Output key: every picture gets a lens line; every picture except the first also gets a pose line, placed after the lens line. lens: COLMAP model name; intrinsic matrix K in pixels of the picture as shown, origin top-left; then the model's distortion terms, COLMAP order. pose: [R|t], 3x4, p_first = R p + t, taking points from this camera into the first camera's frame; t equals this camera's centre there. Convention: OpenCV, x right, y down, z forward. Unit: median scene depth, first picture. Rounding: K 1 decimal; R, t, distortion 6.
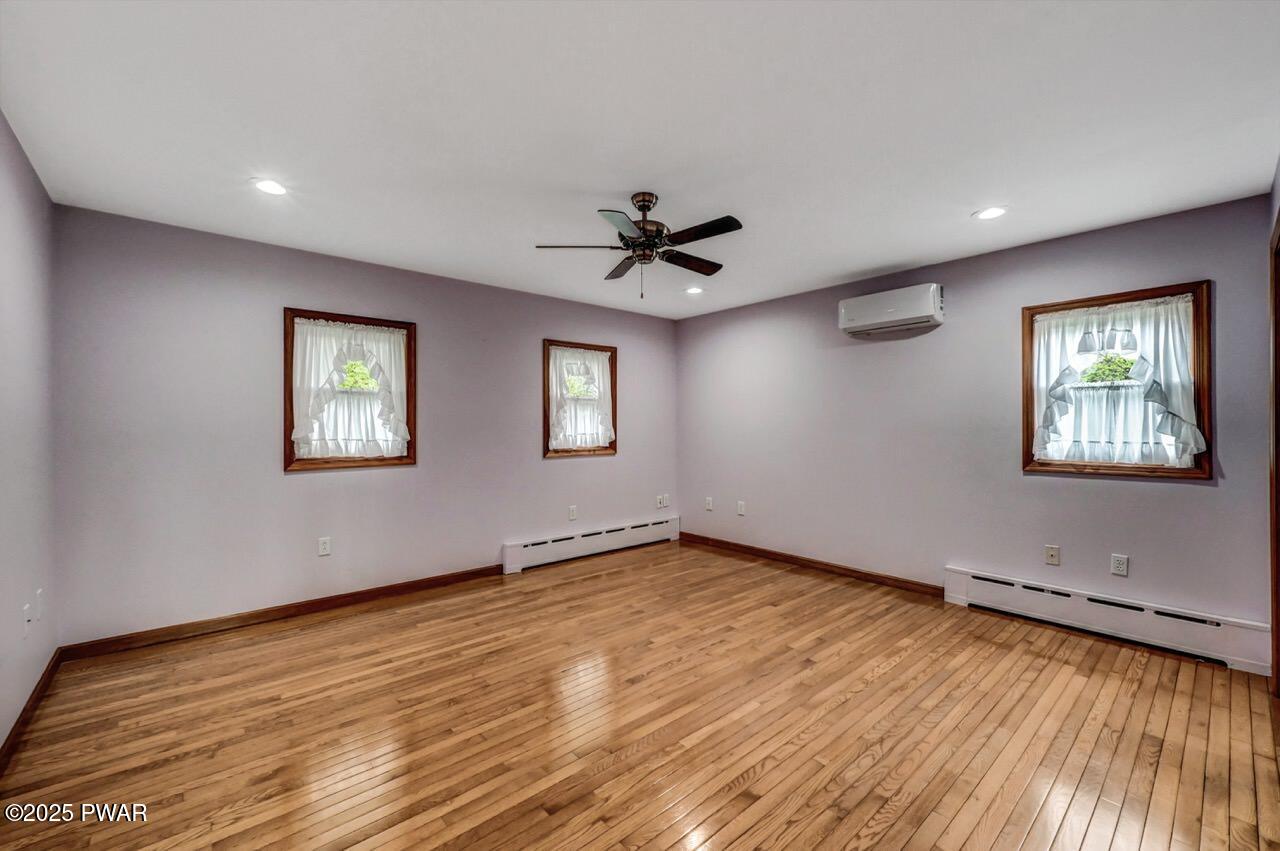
lens RADIAL K [[511.3, 0, 639.6], [0, 511.3, 426.7], [0, 0, 1]] dist [0.001289, 0.000027]
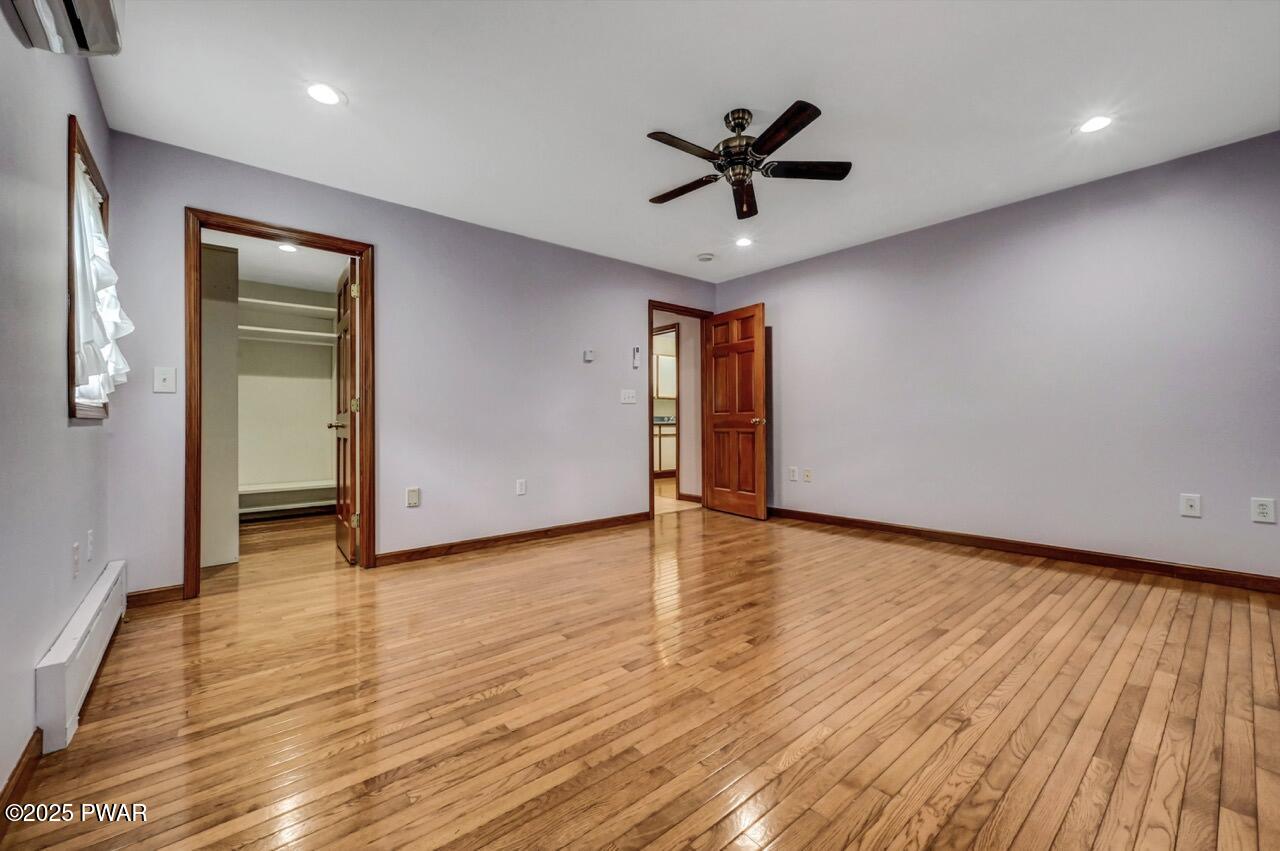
lens RADIAL K [[511.3, 0, 640.5], [0, 511.3, 424.9], [0, 0, 1]] dist [0.001289, 0.000027]
pose [[-0.999919, 0.007333, 0.010421, 0.171748], [0.007359, 0.999970, 0.002503, 0.115059], [-0.010402, 0.002579, -0.999943, 1.769544]]
